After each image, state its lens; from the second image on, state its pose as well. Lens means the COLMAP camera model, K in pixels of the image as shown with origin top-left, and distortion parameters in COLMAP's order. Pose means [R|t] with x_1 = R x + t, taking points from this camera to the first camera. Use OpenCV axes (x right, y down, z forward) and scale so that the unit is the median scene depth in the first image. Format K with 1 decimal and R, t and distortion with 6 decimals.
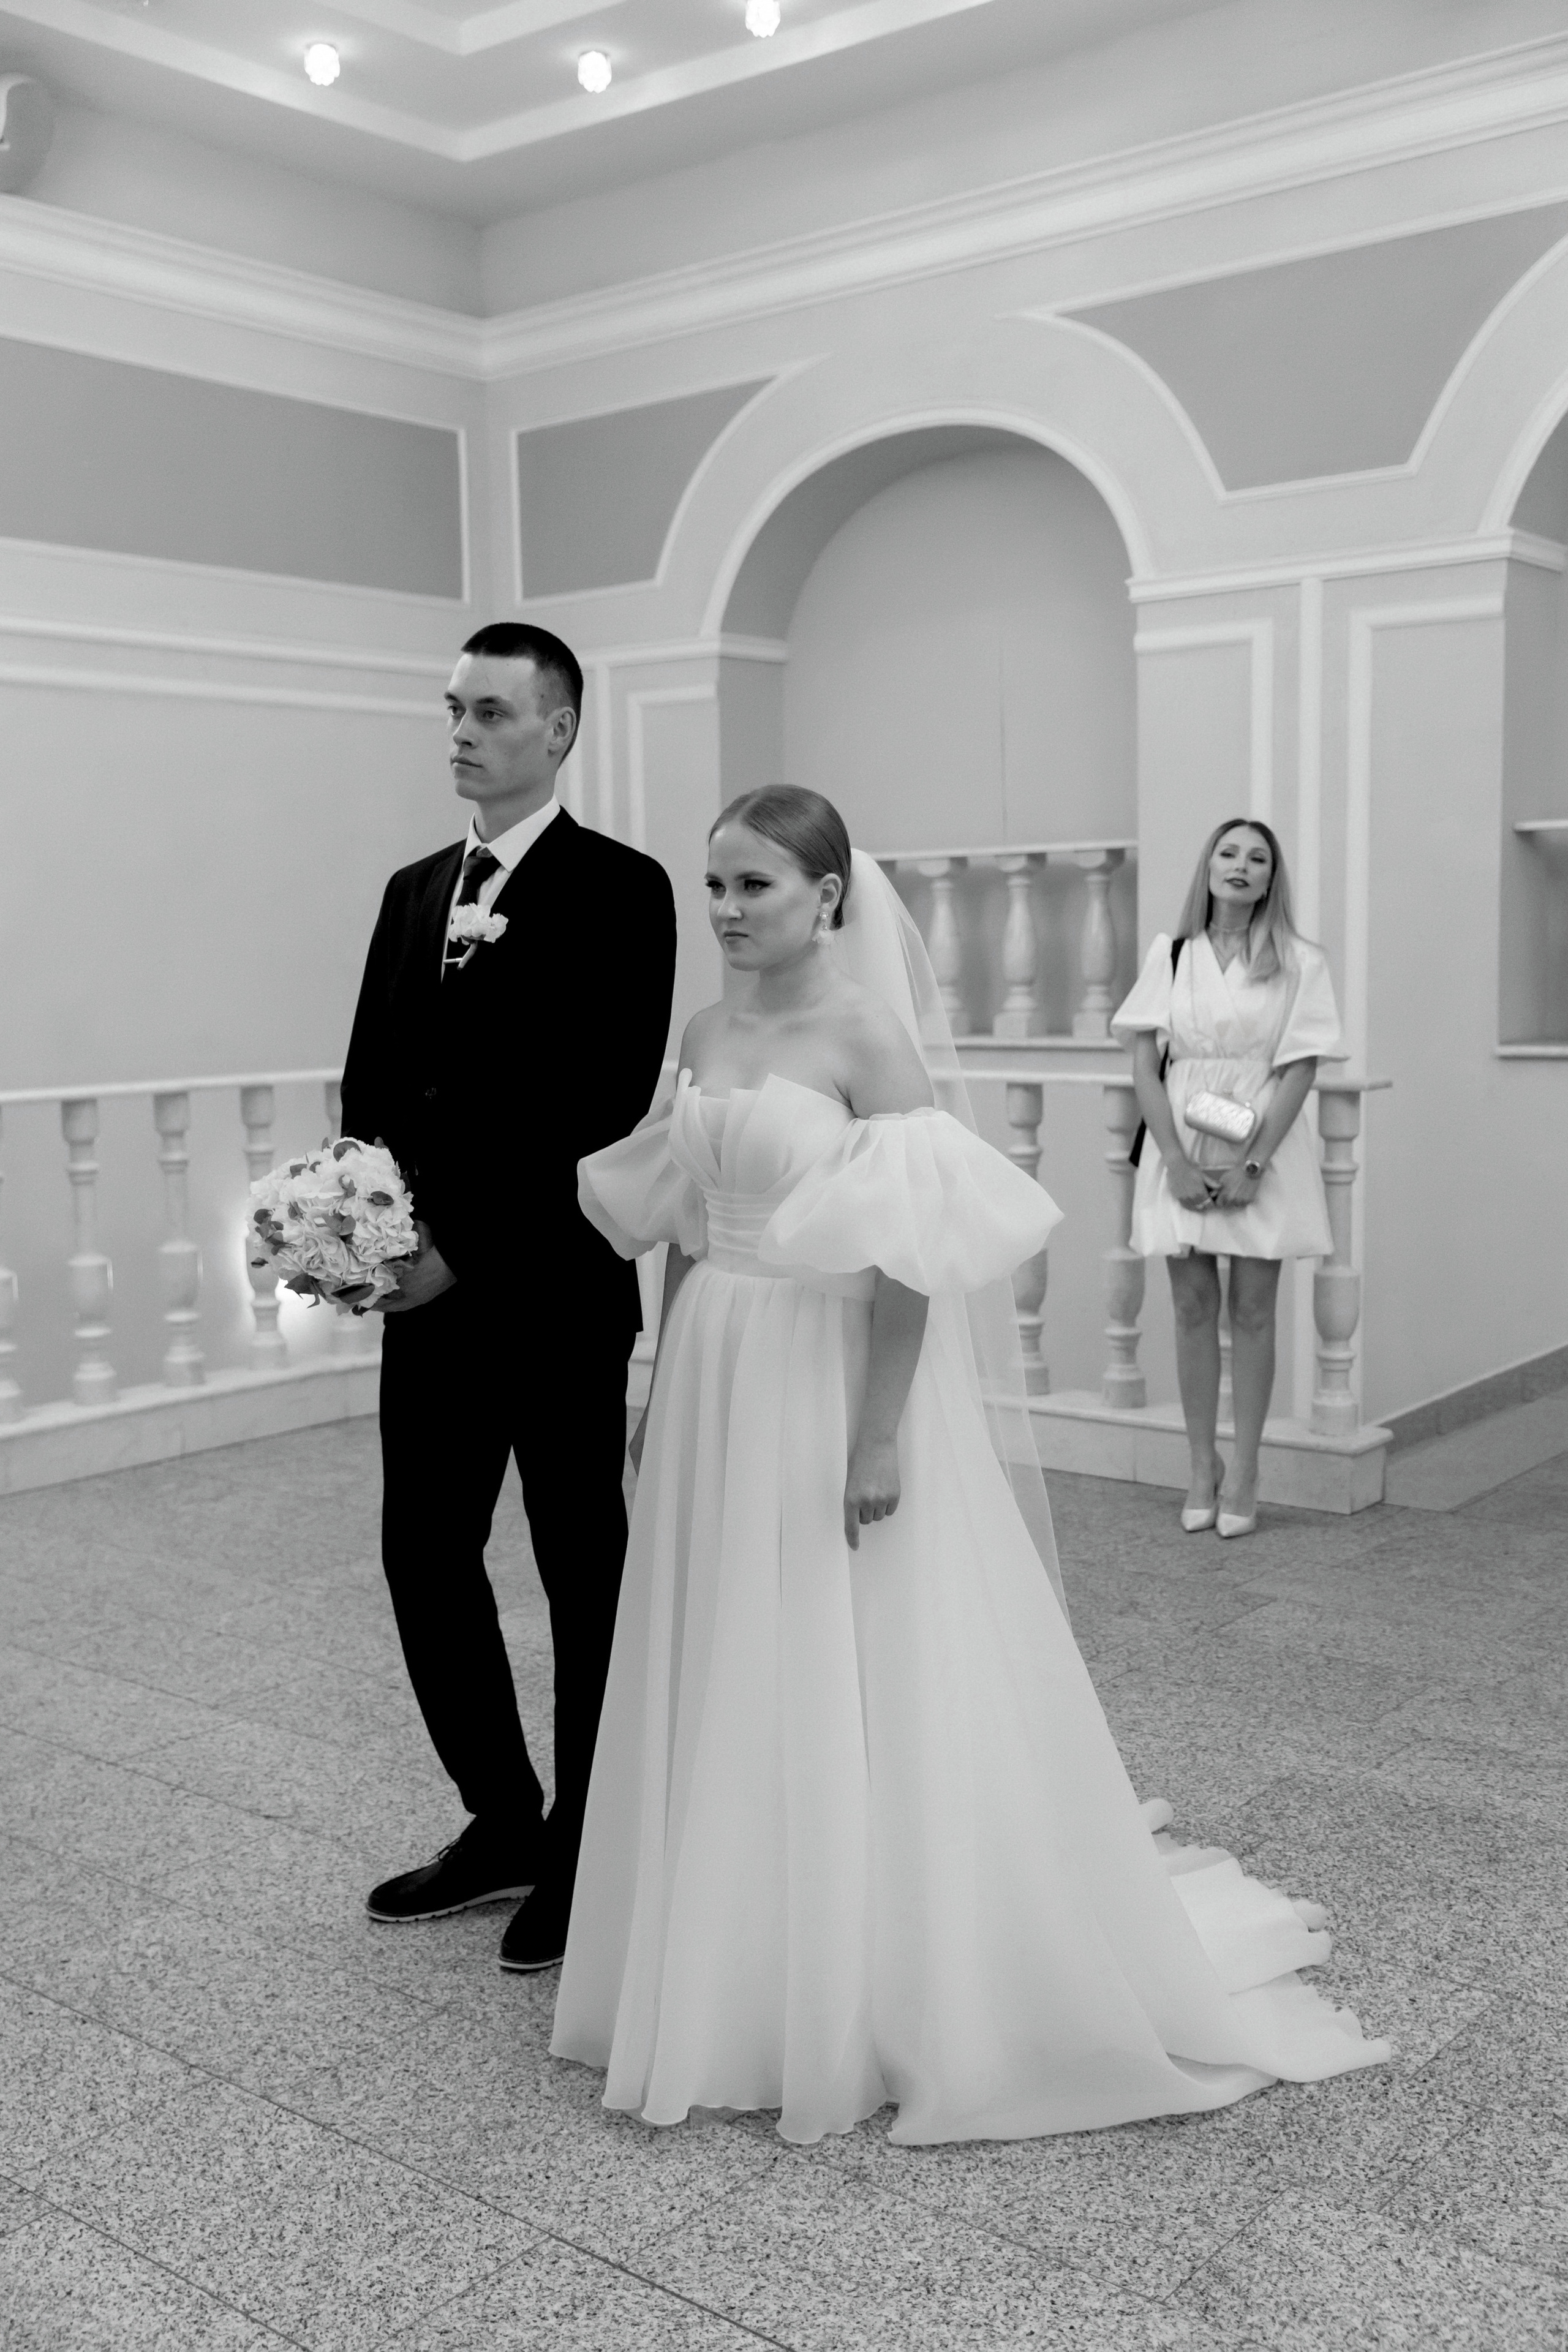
lens RADIAL K [[2329.0, 0, 795.4], [0, 2329.0, 1211.1], [0, 0, 1]] dist [0.008206, 0.000000]
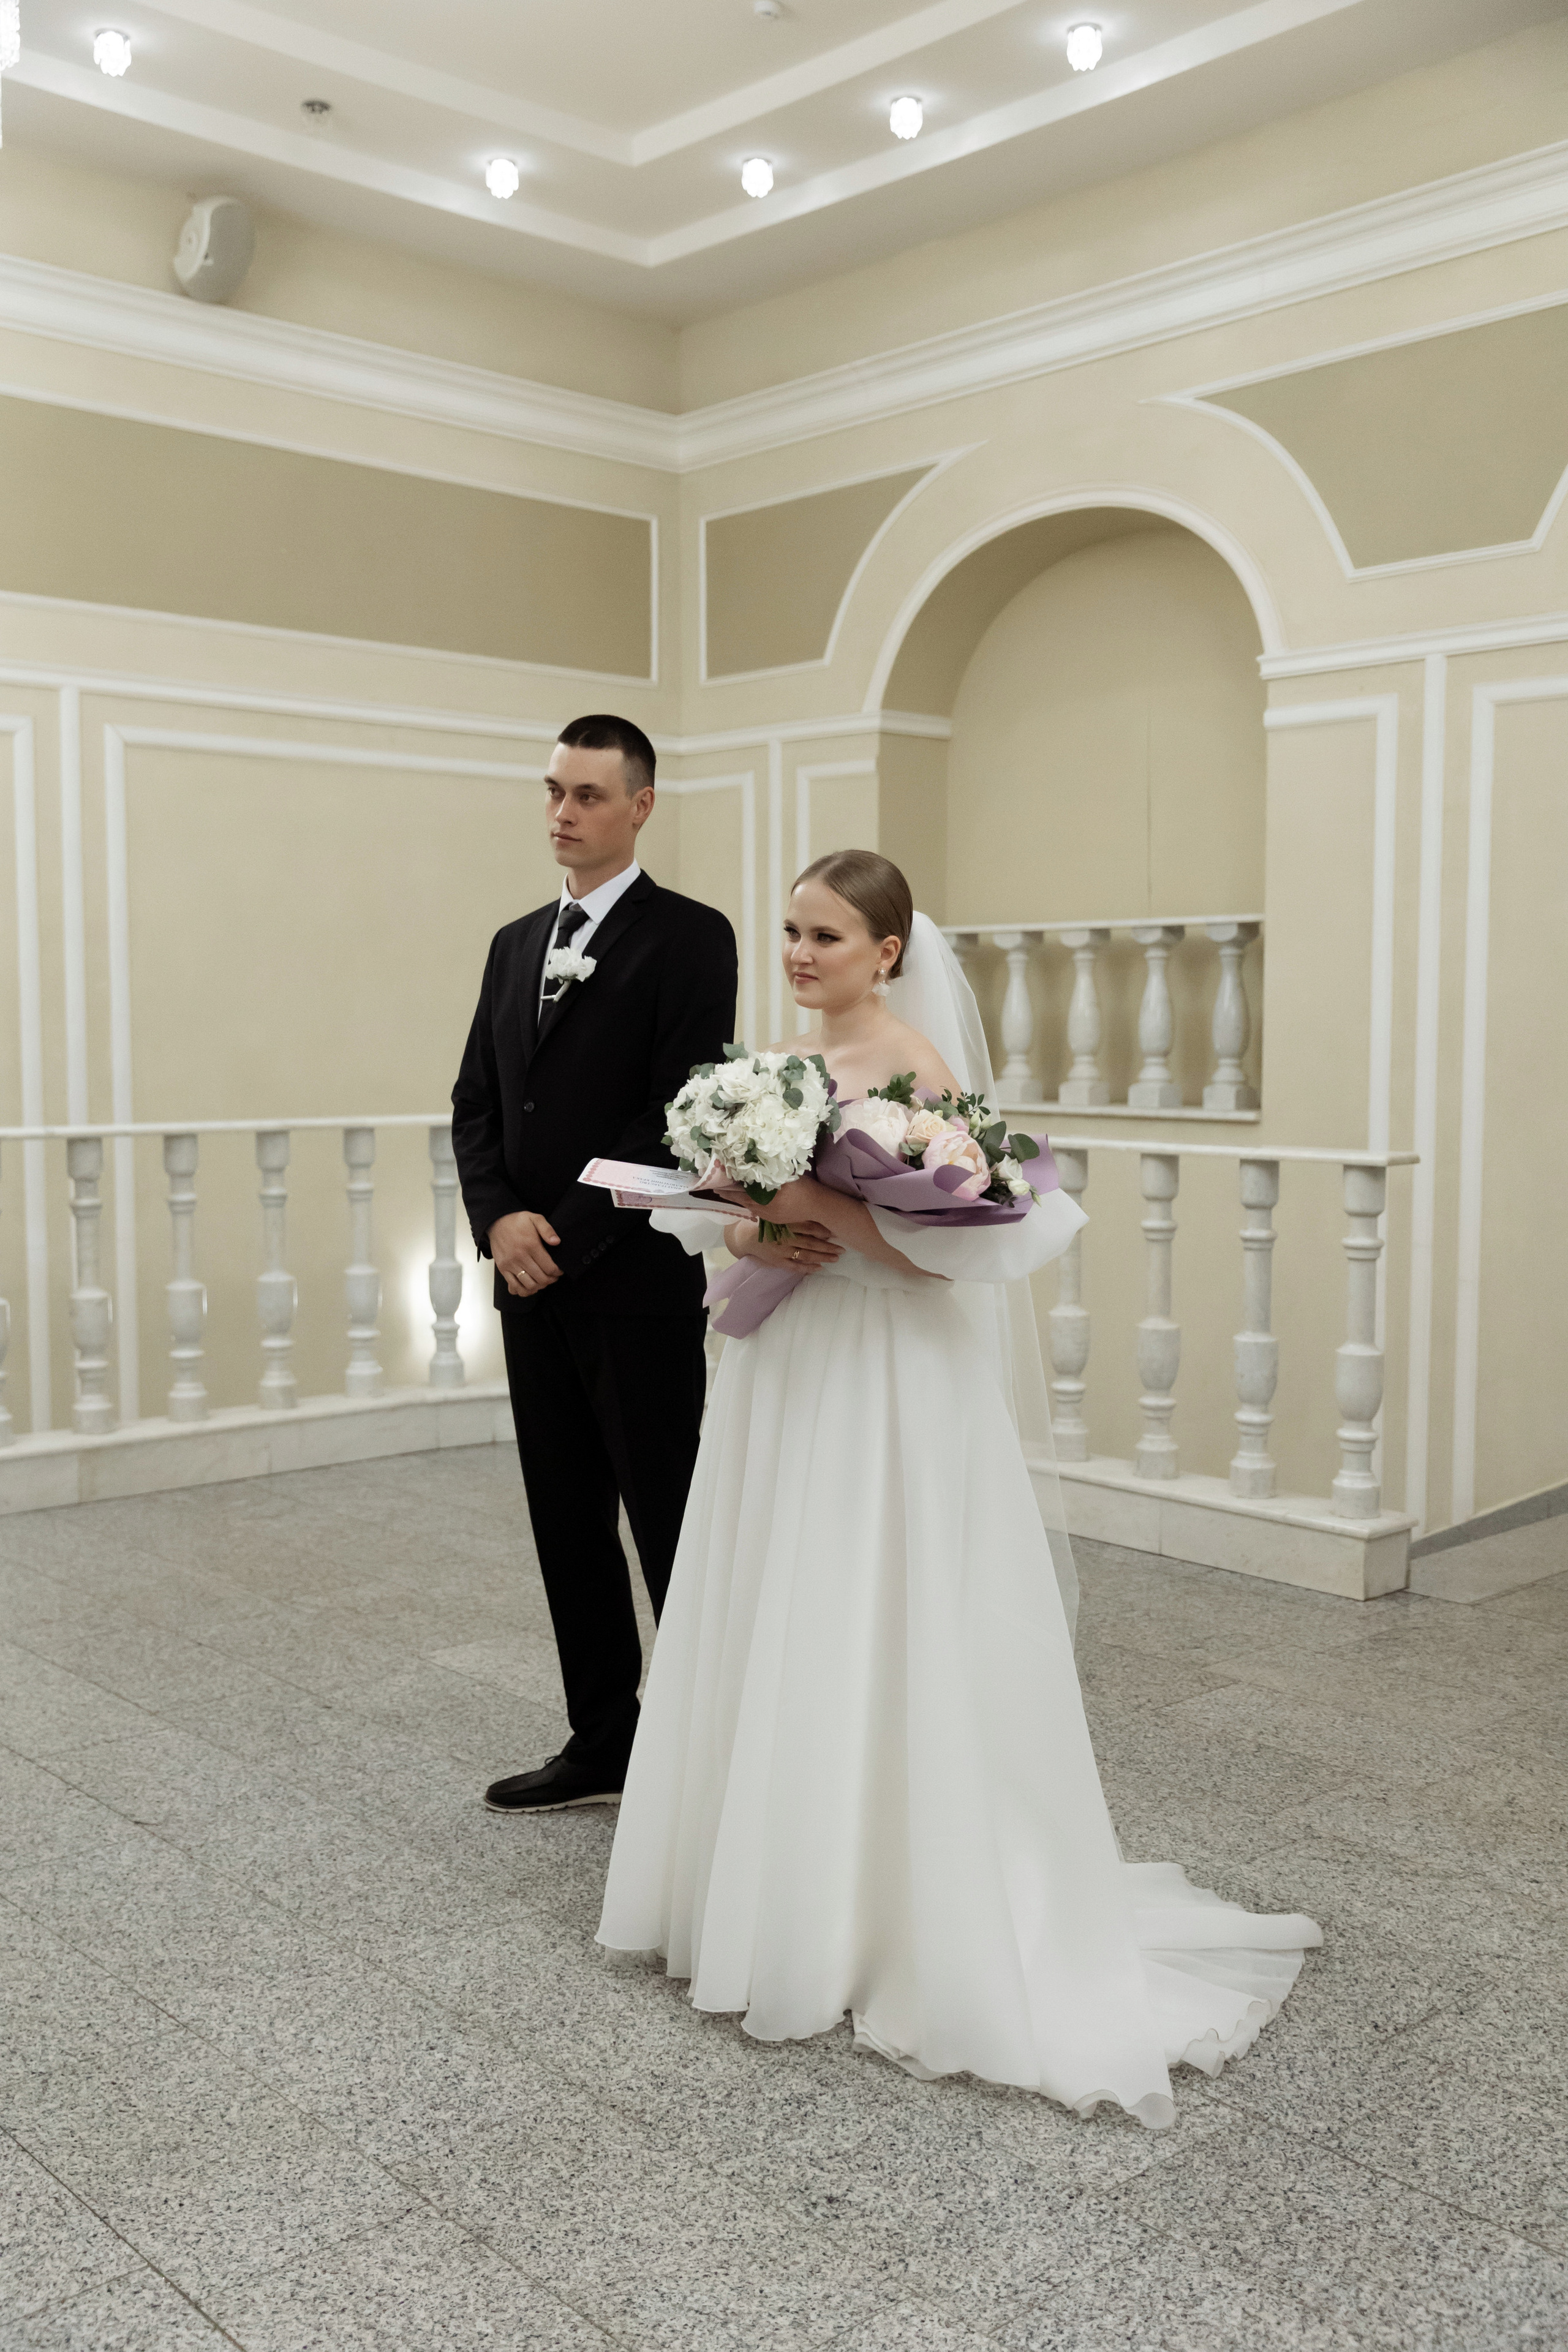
lens RADIAL K [[2230.5, 0, 763.9], [0, 2230.5, 1189.7], [0, 0, 1]] dist [0.011170, 0.000000]
pose [[0.987788, 0.036260, -0.151528, 0.111912], [-0.041774, 0.998570, -0.033365, 0.000479], [0.150102, 0.039287, 0.987890, 0.030178]]
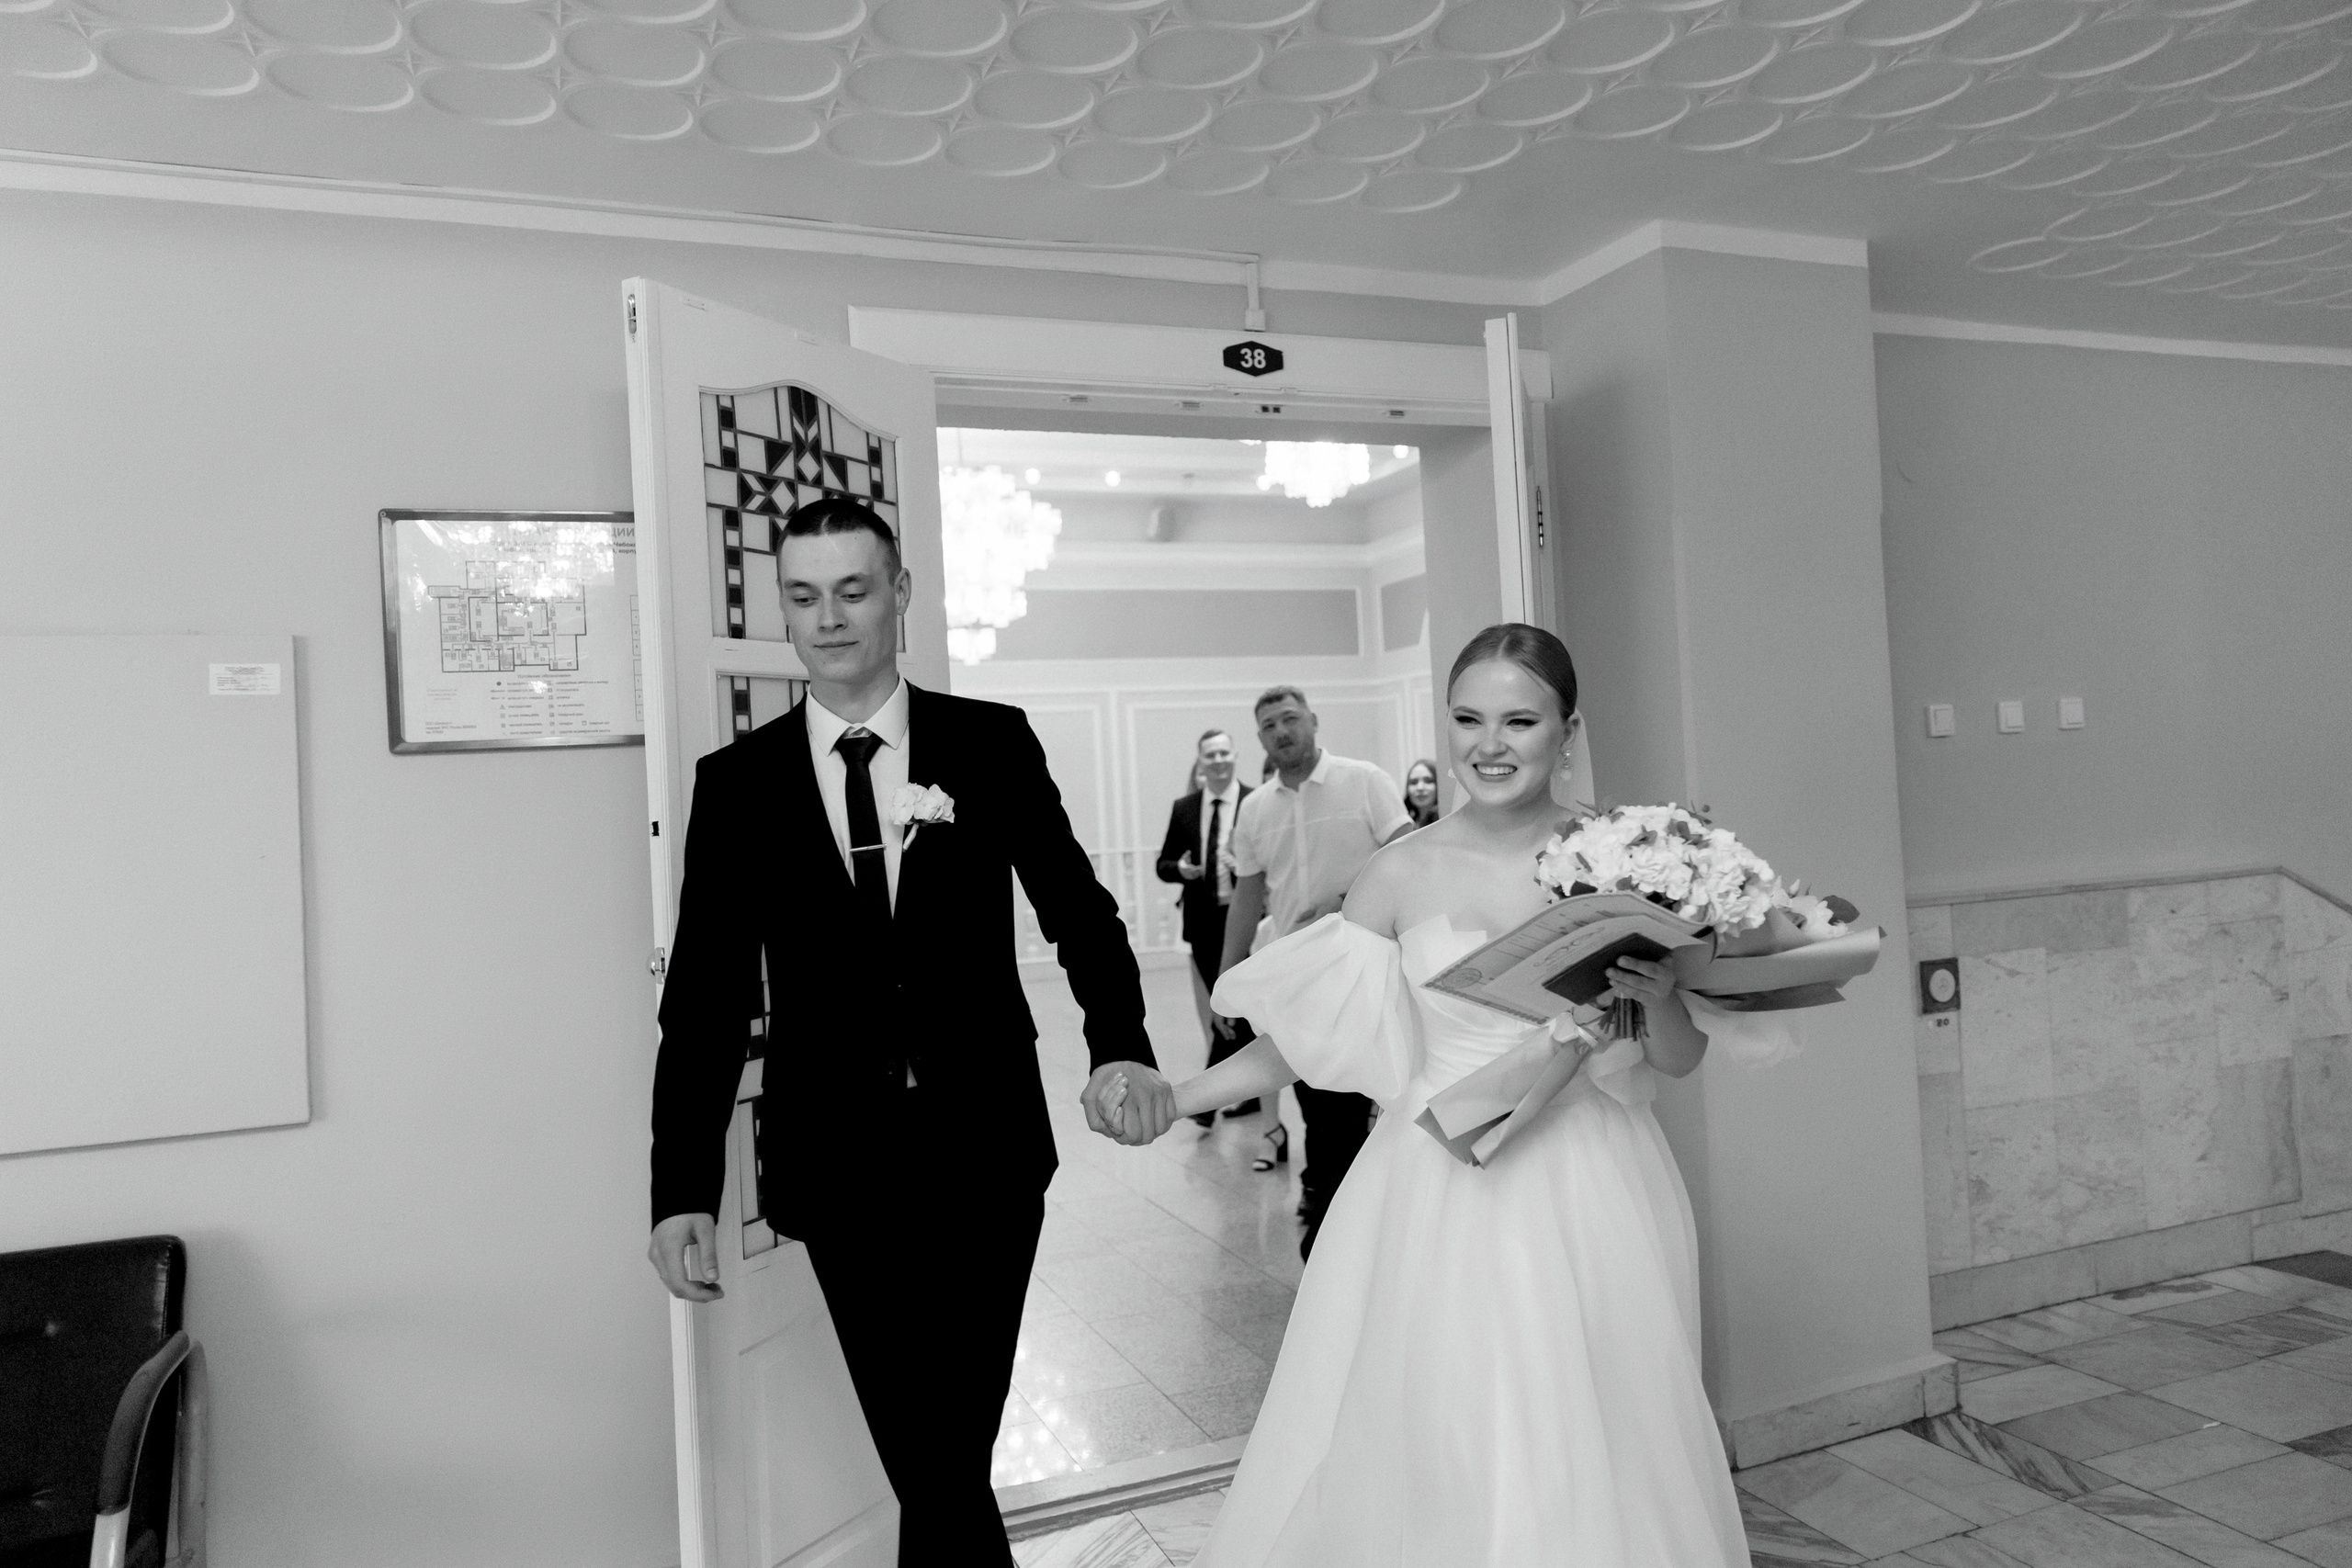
lens RADIAL K [[1503.9, 0, 1175.4], [0, 1503.9, 800.3], [0, 0, 1]] dist [0.002063, -0.000577]
pose [[0.862008, -0.034916, -0.505691, 0.776191], [-0.017413, 0.994996, -0.098383, 0.080691], [0.506596, 0.093613, 0.857087, -0.715550]]
